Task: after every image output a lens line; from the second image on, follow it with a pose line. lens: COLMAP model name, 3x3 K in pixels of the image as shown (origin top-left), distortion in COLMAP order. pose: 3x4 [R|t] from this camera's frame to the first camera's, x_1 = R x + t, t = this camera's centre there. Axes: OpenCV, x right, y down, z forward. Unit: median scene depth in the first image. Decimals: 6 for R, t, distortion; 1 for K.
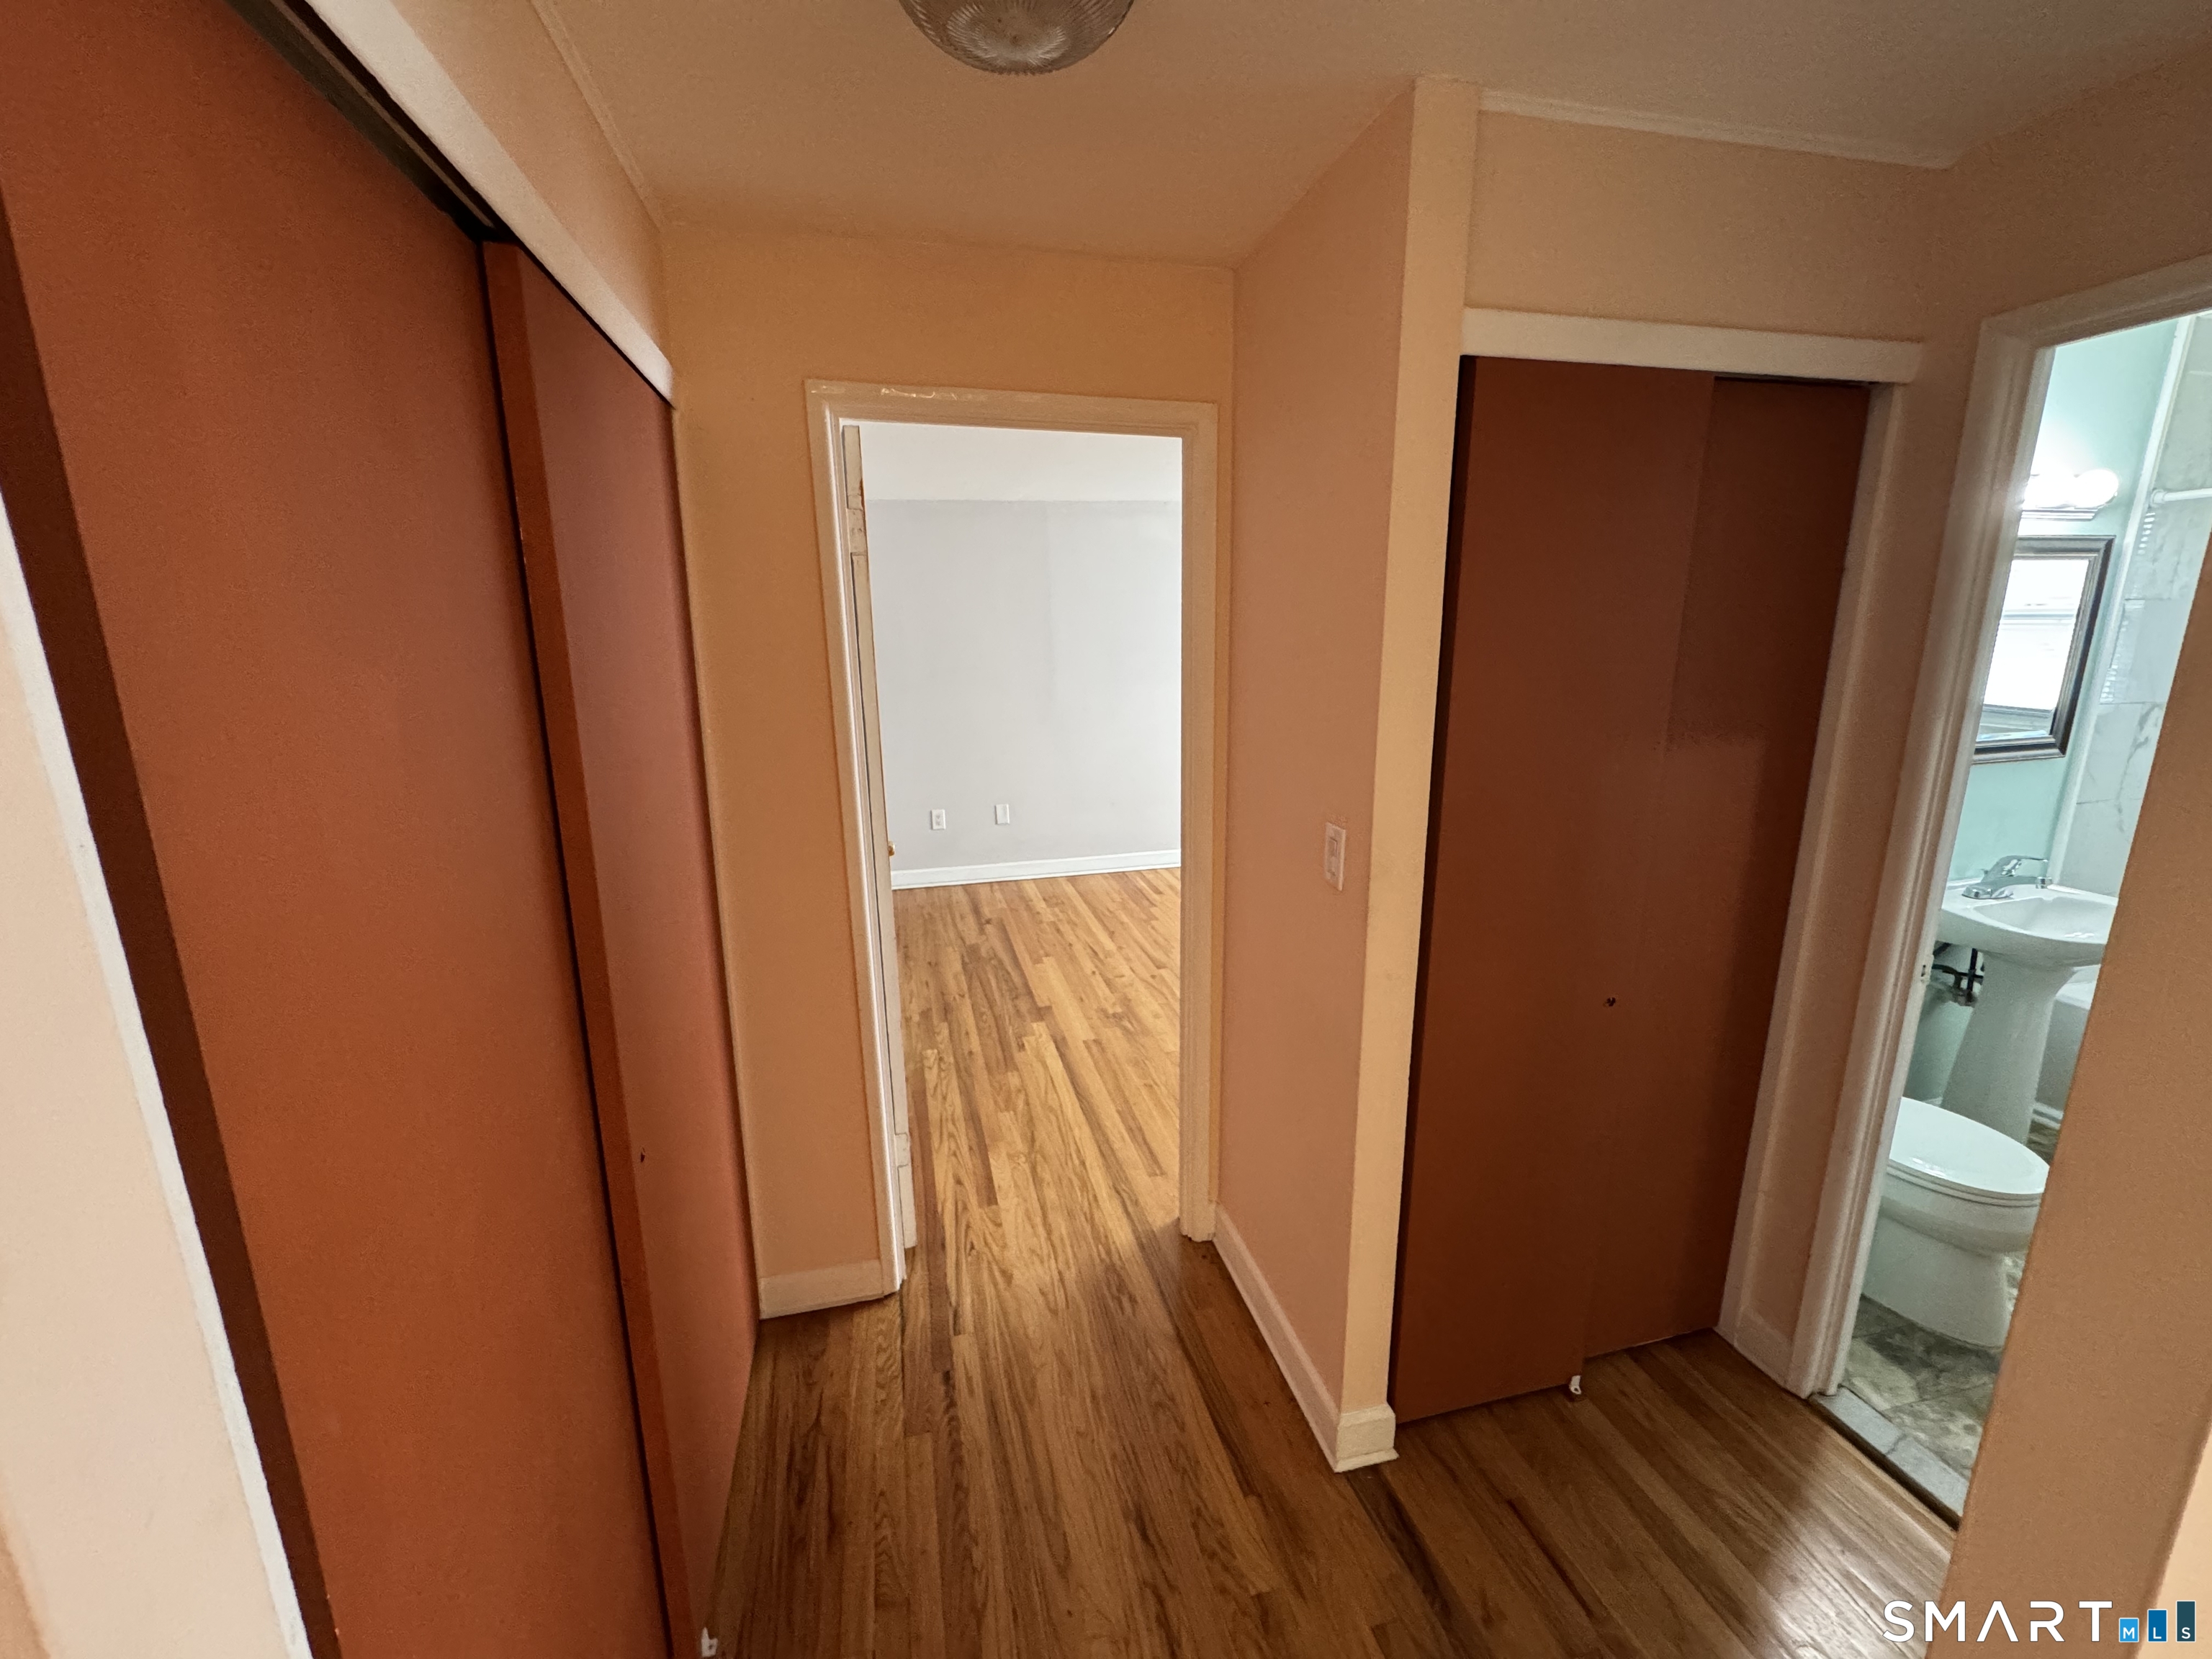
lens RADIAL K [[882.1, 0, 1099.6], [0, 882.1, 831.7], [0, 0, 1]] dist [-0.003275, 0.000920]
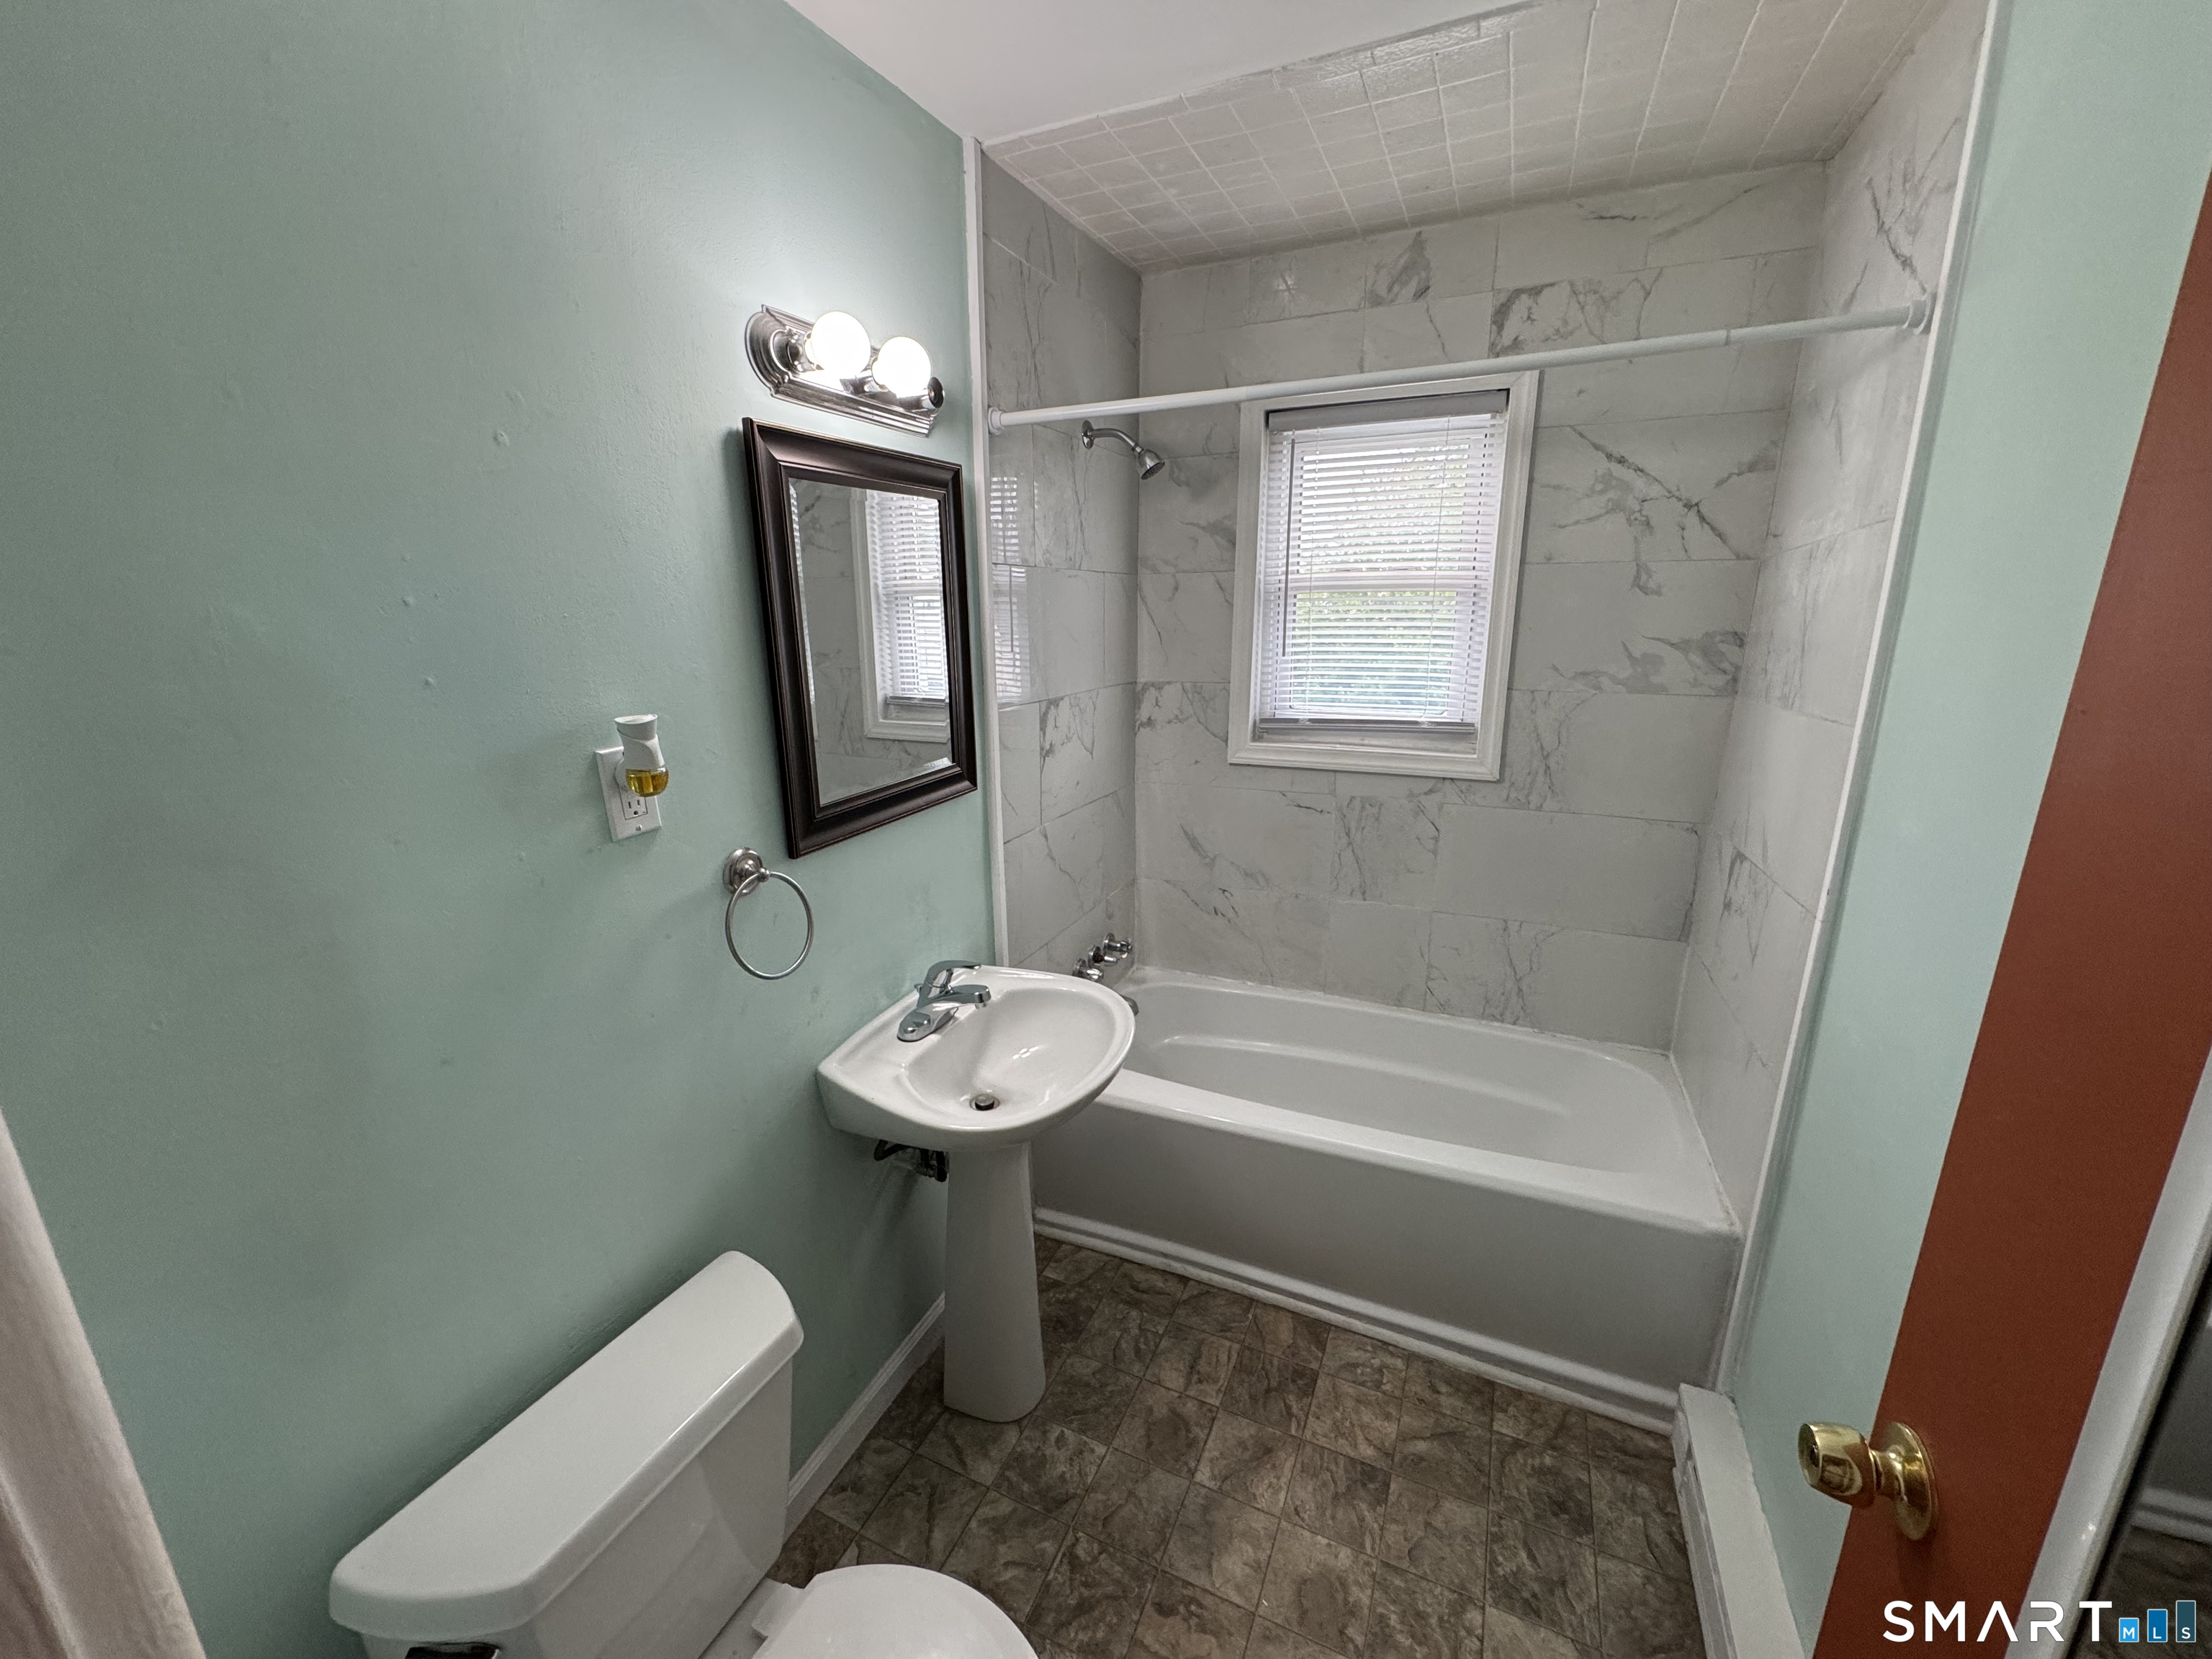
lens RADIAL K [[882.1, 0, 1108.5], [0, 882.1, 828.8], [0, 0, 1]] dist [-0.003275, 0.000920]
pose [[0.611428, -0.195019, 0.766892, 0.636653], [0.176558, 0.978344, 0.108025, -0.114743], [-0.771351, 0.069352, 0.632620, 0.493193]]
